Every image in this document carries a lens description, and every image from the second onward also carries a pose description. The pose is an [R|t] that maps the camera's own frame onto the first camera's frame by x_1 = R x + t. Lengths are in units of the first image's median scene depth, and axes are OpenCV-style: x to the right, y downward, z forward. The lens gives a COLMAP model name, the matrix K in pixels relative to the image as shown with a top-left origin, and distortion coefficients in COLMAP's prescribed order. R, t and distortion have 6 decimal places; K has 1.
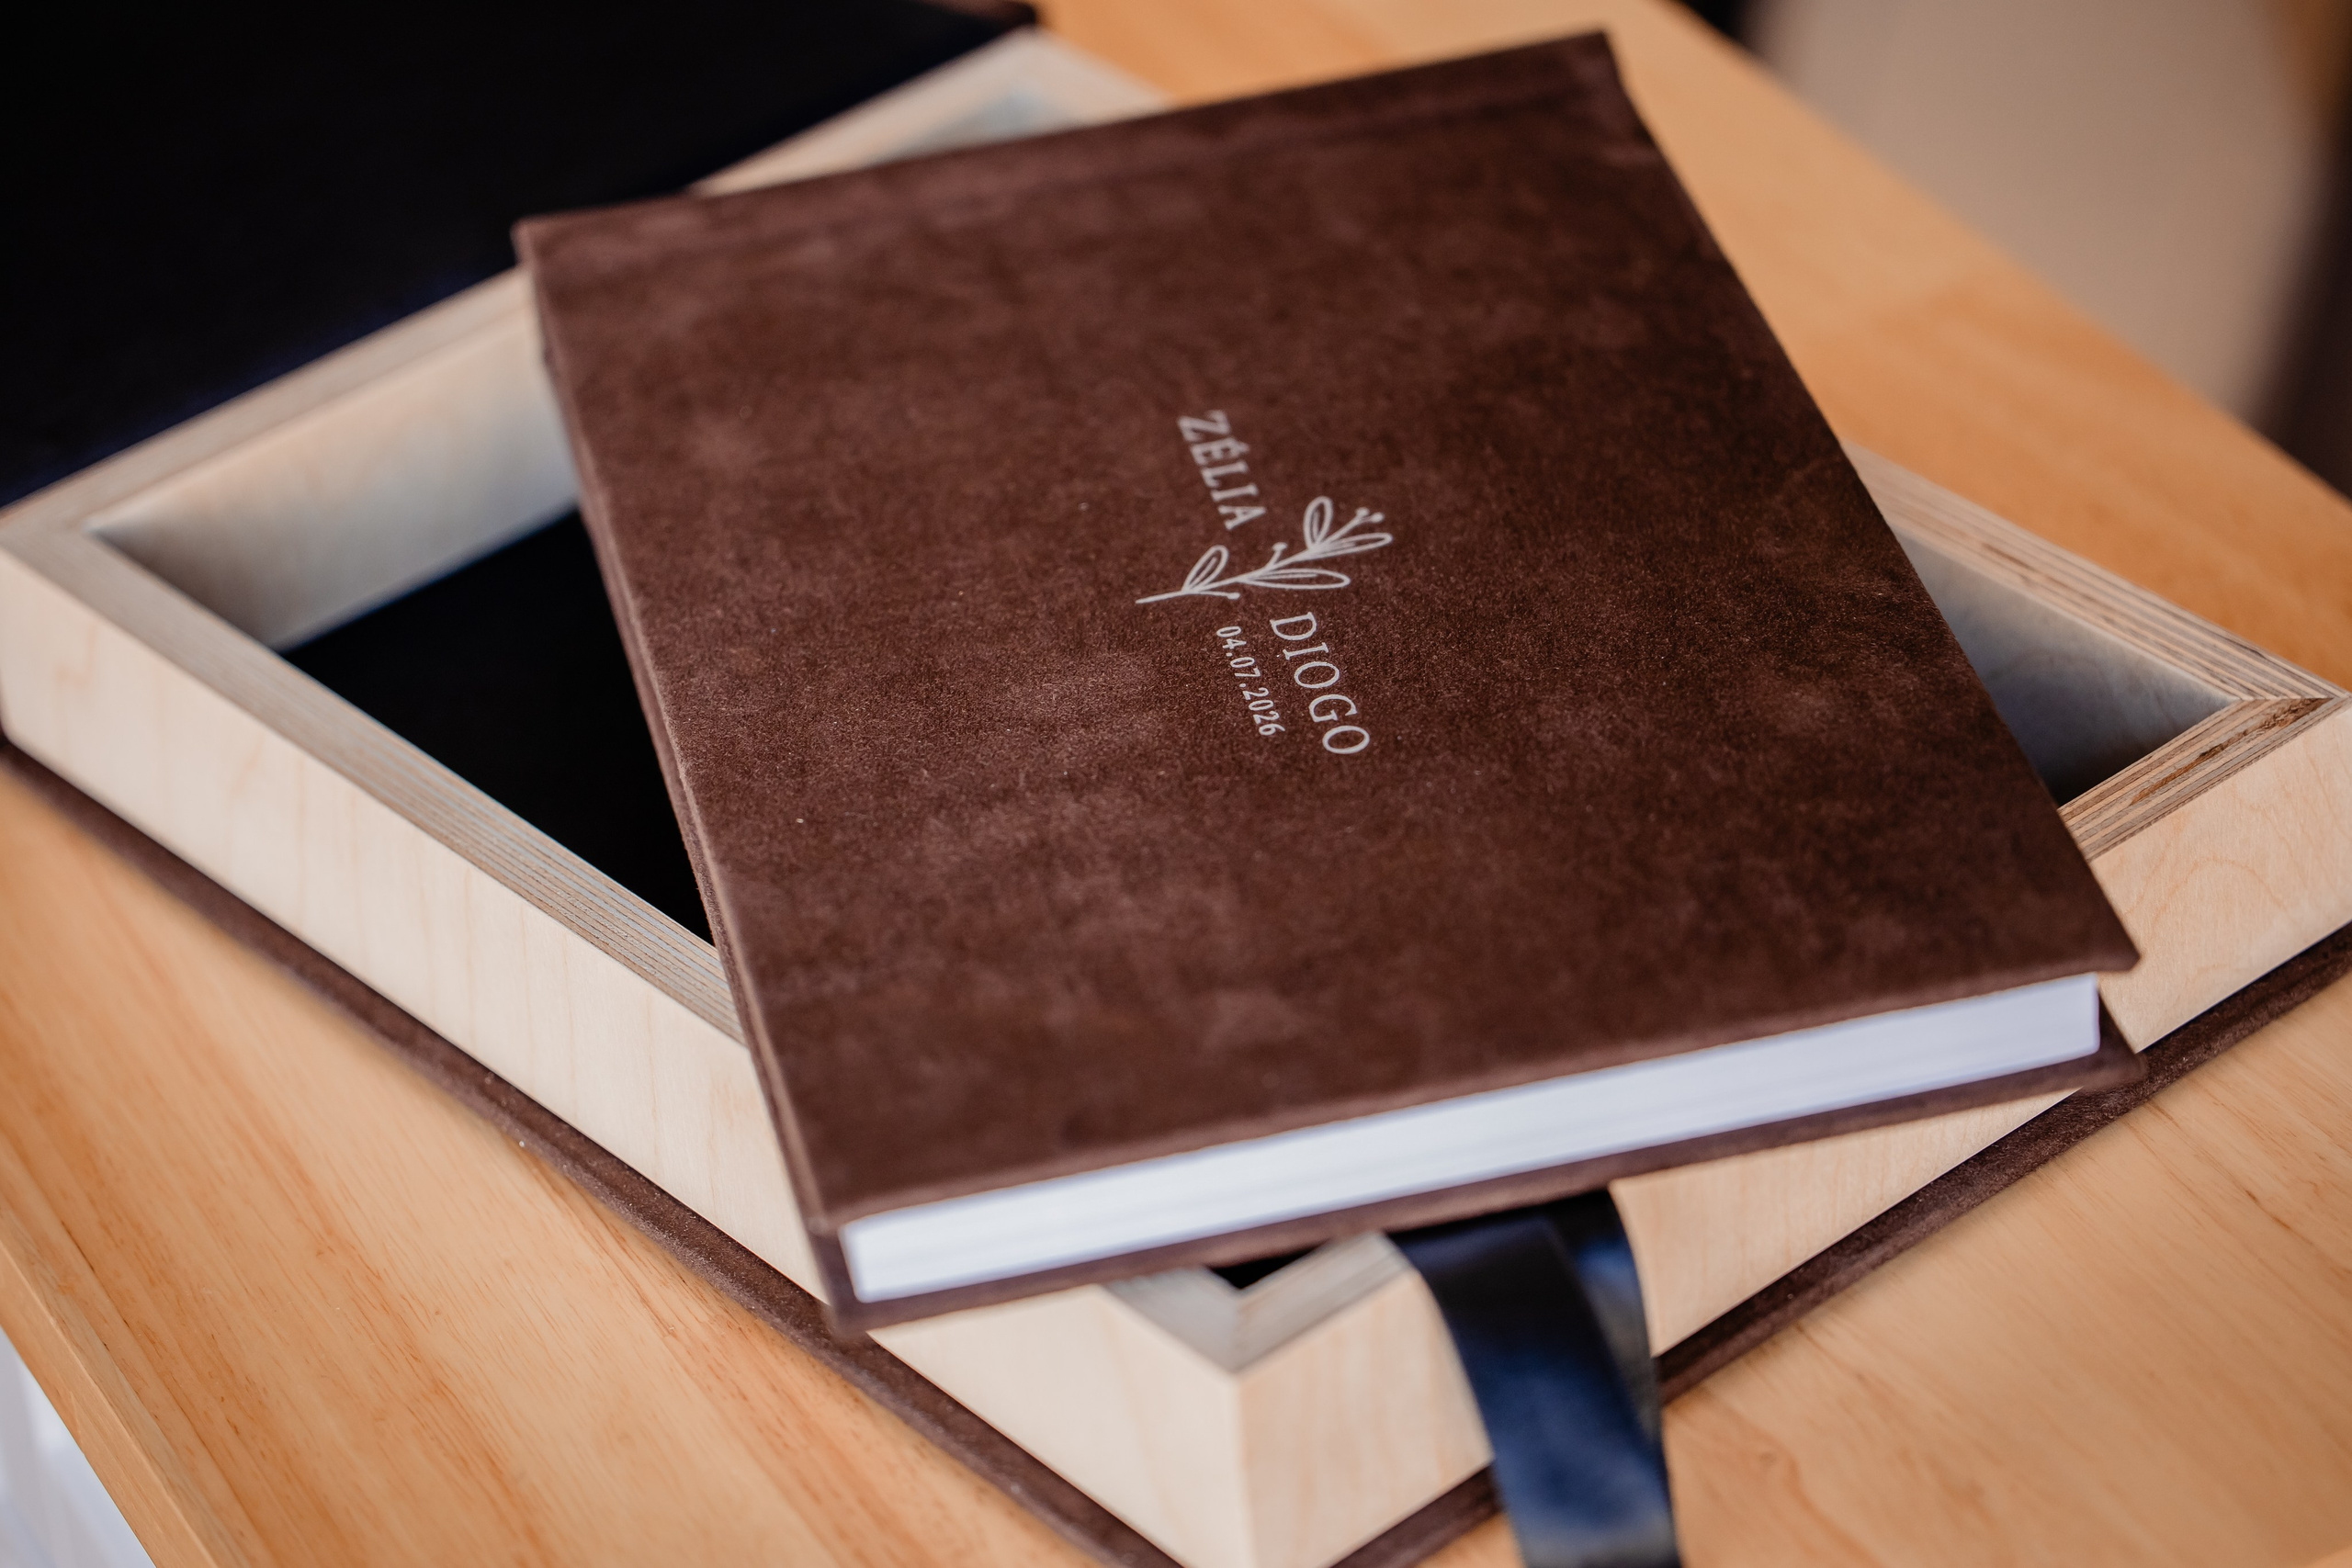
lens RADIAL K [[6806.2, 0, 1174.7], [0, 6806.2, 783.8], [0, 0, 1]] dist [0.106086, 1.514049]
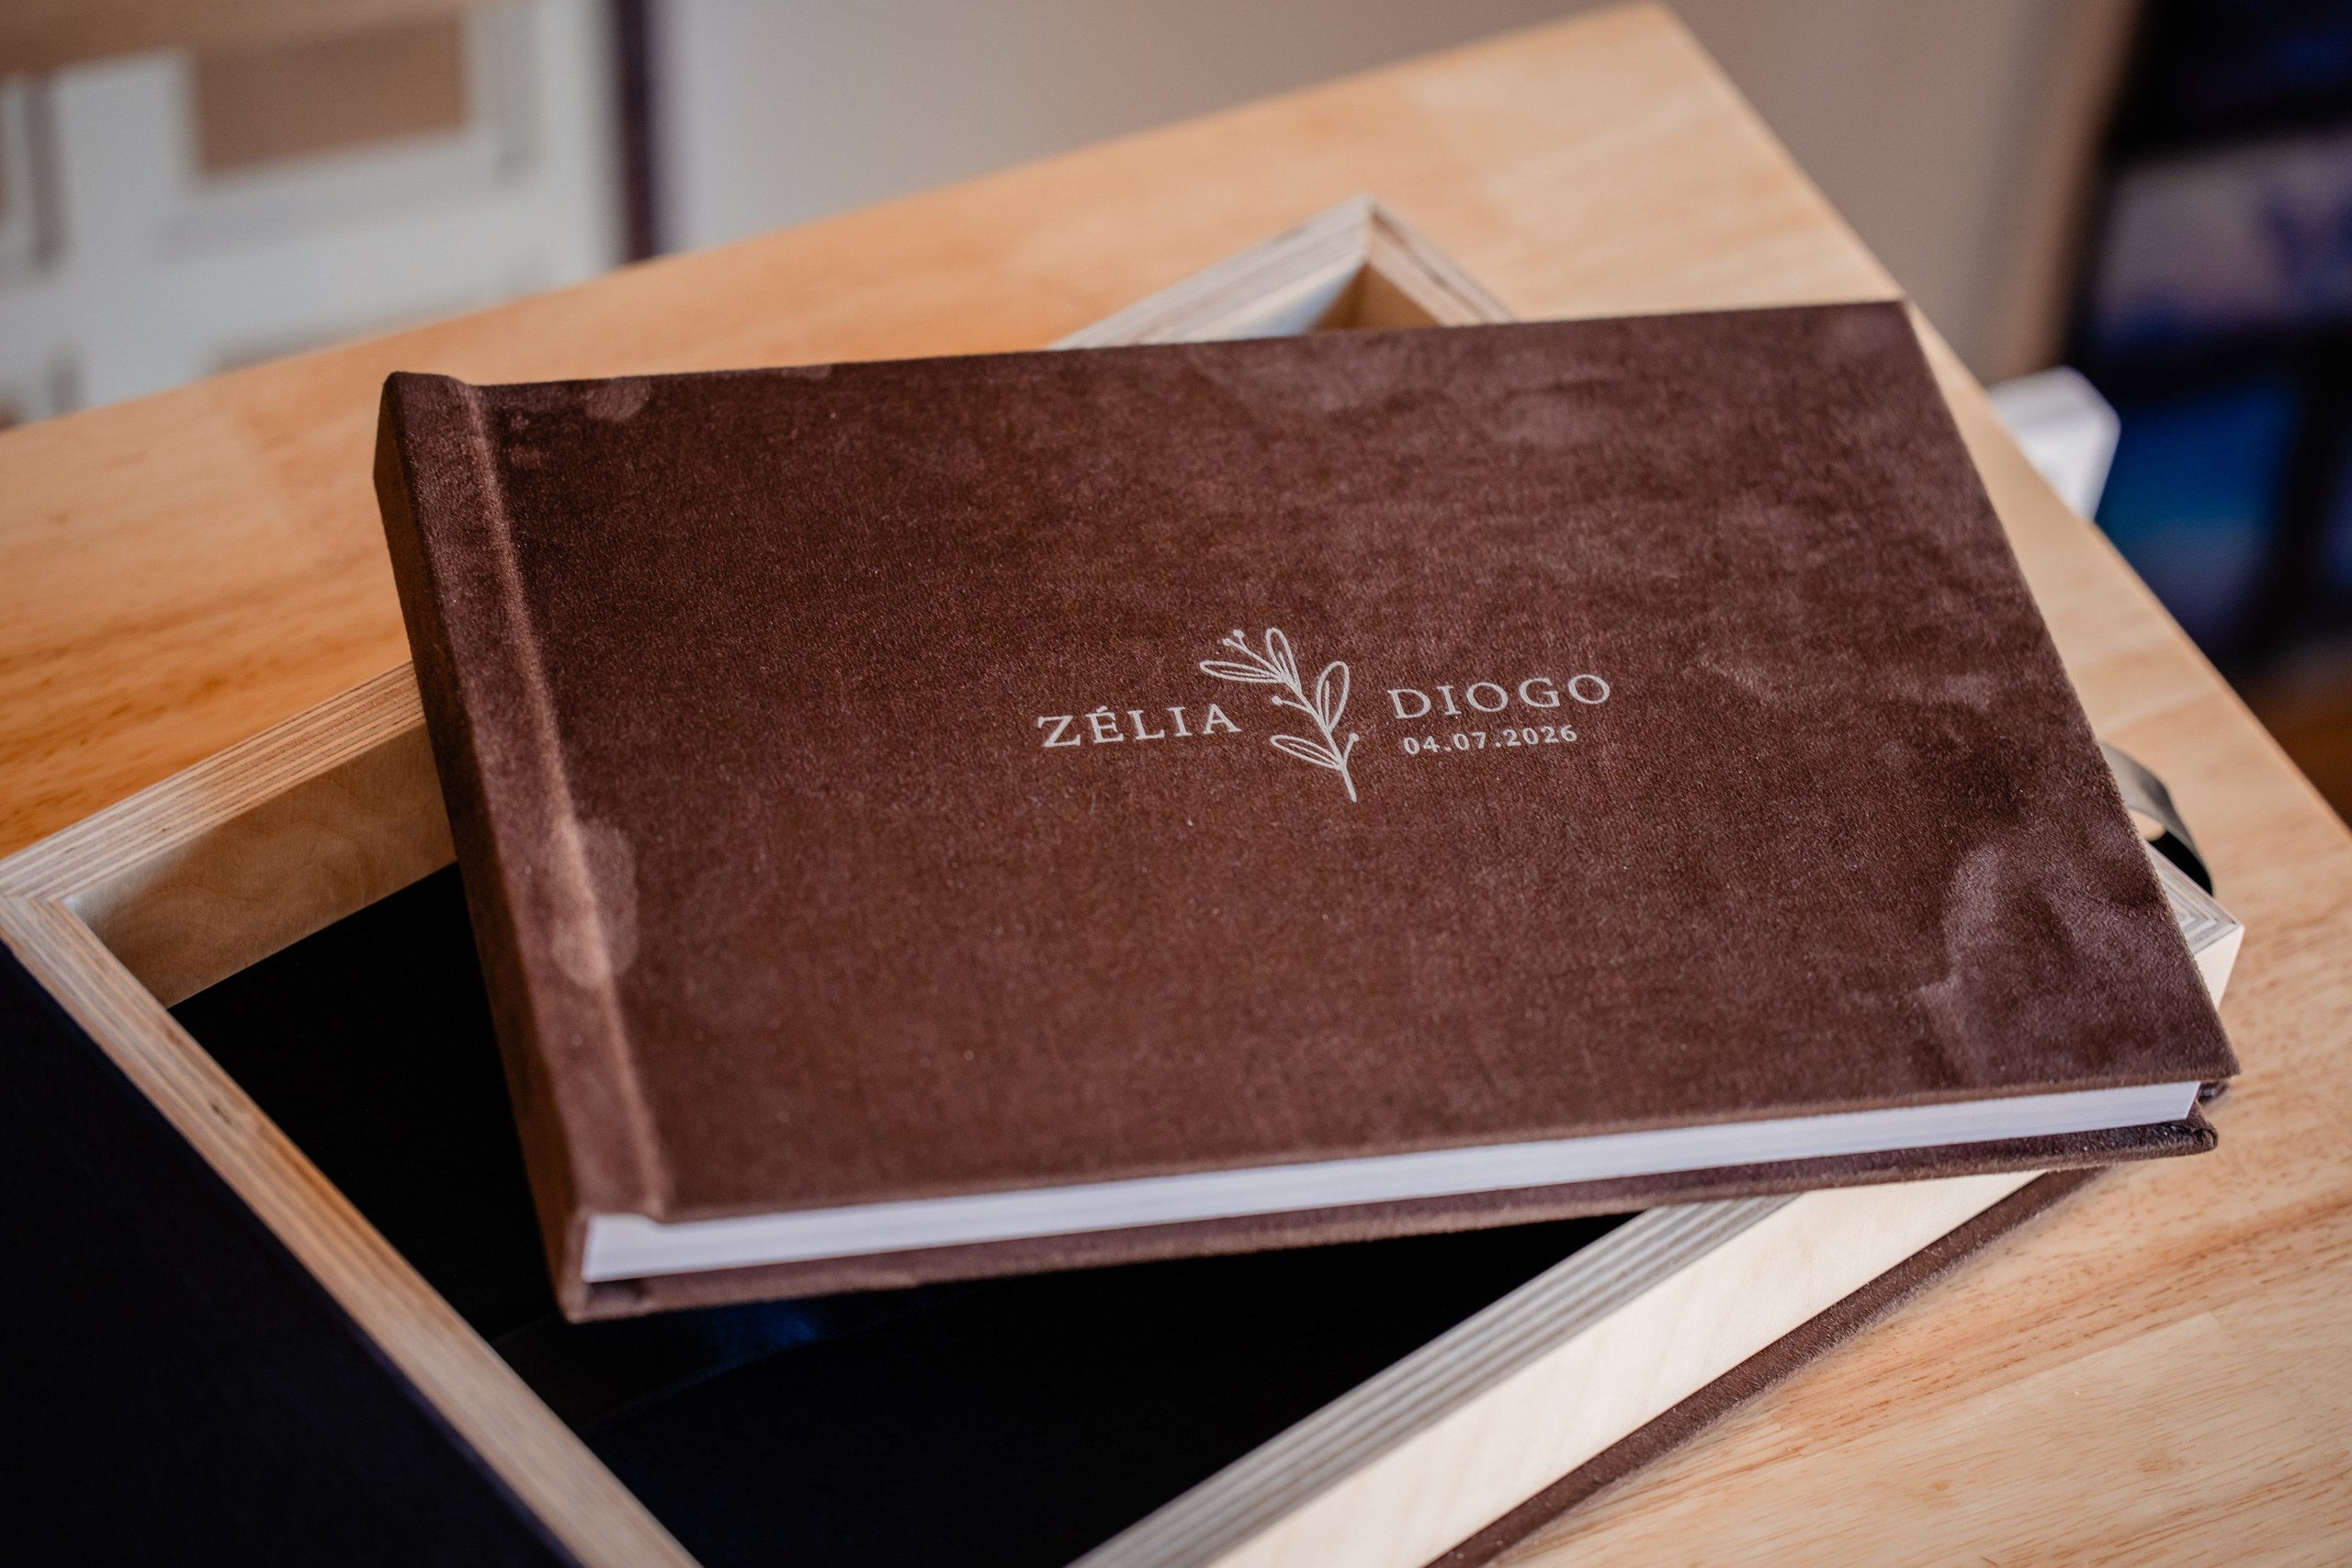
lens RADIAL K [[6806.2, 0, 1174.7], [0, 6806.2, 783.8], [0, 0, 1]] dist [0.106086, 1.514049]
pose [[-0.010587, -0.665409, 0.746404, -0.836042], [0.463646, 0.658089, 0.593254, -0.704416], [-0.885957, 0.352348, 0.301547, 0.706178]]
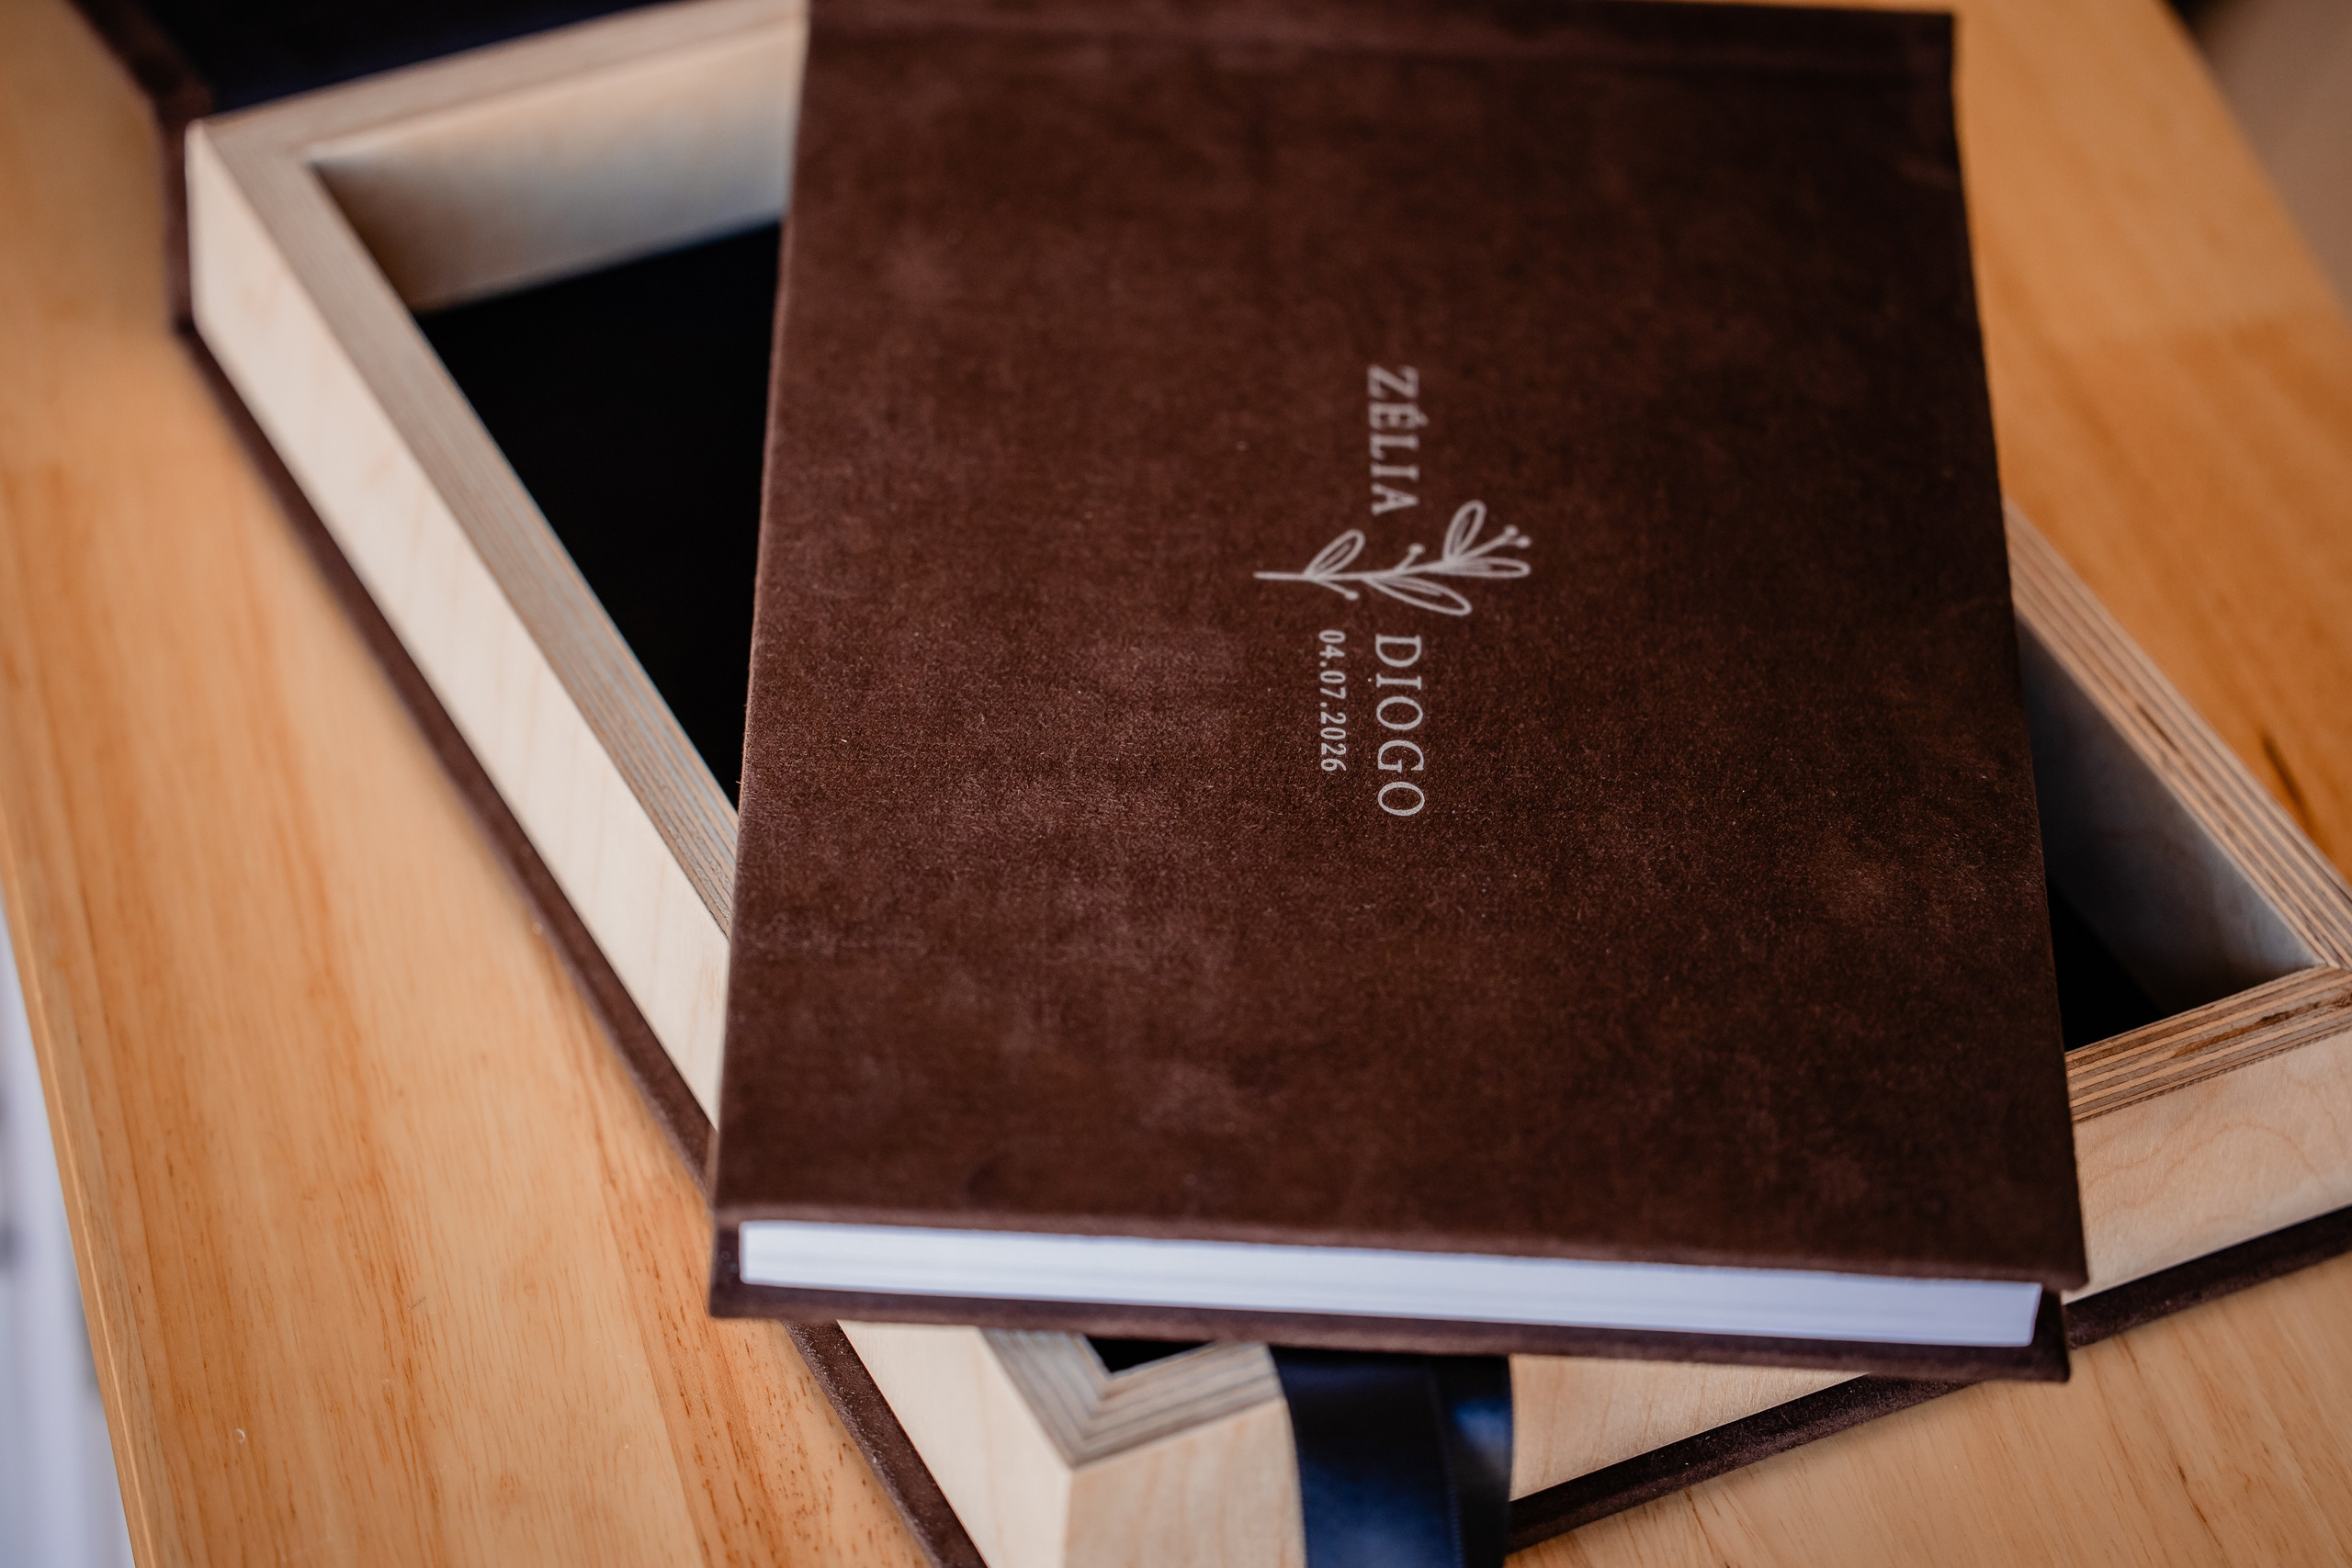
lens RADIAL K [[6806.2, 0, 1174.7], [0, 6806.2, 783.8], [0, 0, 1]] dist [0.106086, 1.514049]
pose [[0.963702, 0.256807, -0.072997, 0.063637], [-0.241908, 0.955607, 0.168214, -0.162923], [0.112956, -0.144450, 0.983044, 0.031277]]
